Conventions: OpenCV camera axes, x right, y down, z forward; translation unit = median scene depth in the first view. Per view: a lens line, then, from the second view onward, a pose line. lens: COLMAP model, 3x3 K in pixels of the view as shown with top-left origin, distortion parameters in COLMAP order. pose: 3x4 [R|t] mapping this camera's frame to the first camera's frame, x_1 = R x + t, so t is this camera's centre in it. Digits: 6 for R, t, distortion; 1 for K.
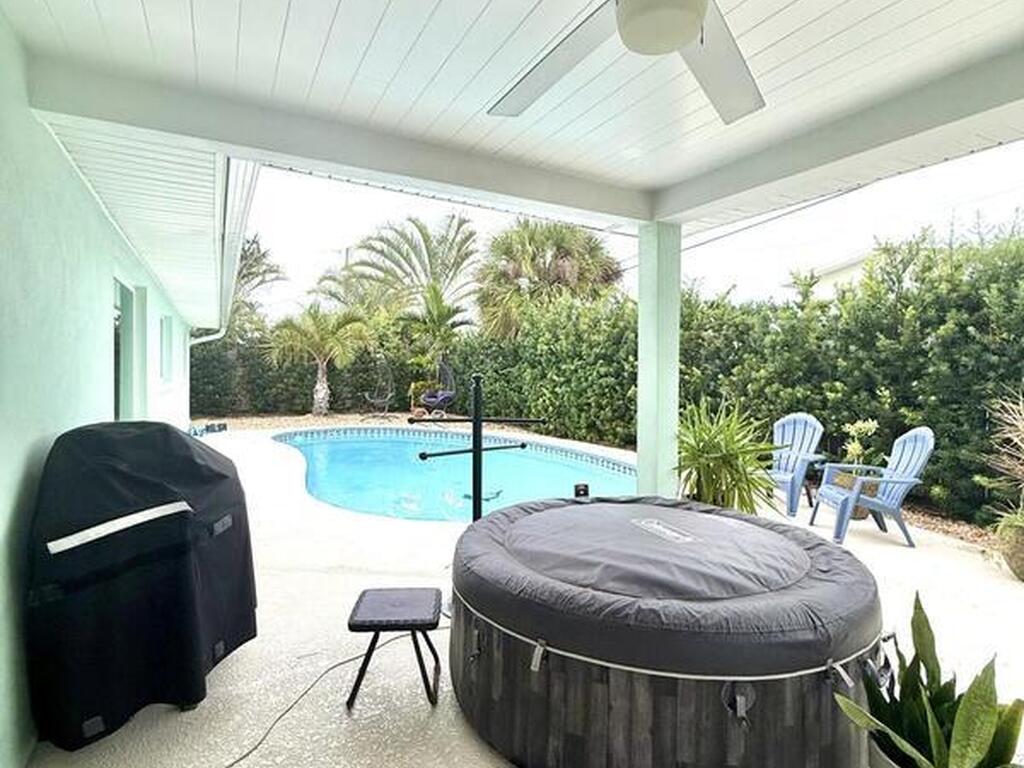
lens RADIAL K [[545.8, 0, 512.5], [0, 545.8, 378.8], [0, 0, 1]] dist [0.001137, 0.000270]
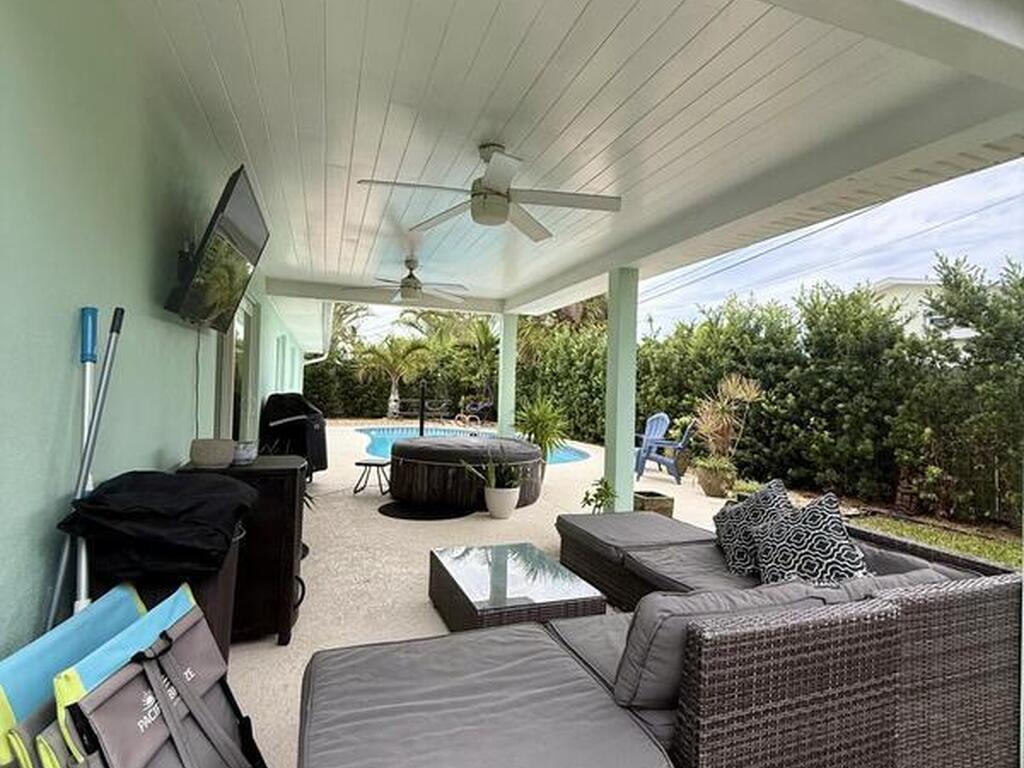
lens RADIAL K [[545.8, 0, 512.5], [0, 545.8, 378.8], [0, 0, 1]] dist [0.001137, 0.000270]
pose [[0.986622, 0.015250, -0.162308, 0.182001], [-0.021750, 0.999028, -0.038345, 0.017463], [0.161565, 0.041363, 0.985995, -0.321633]]
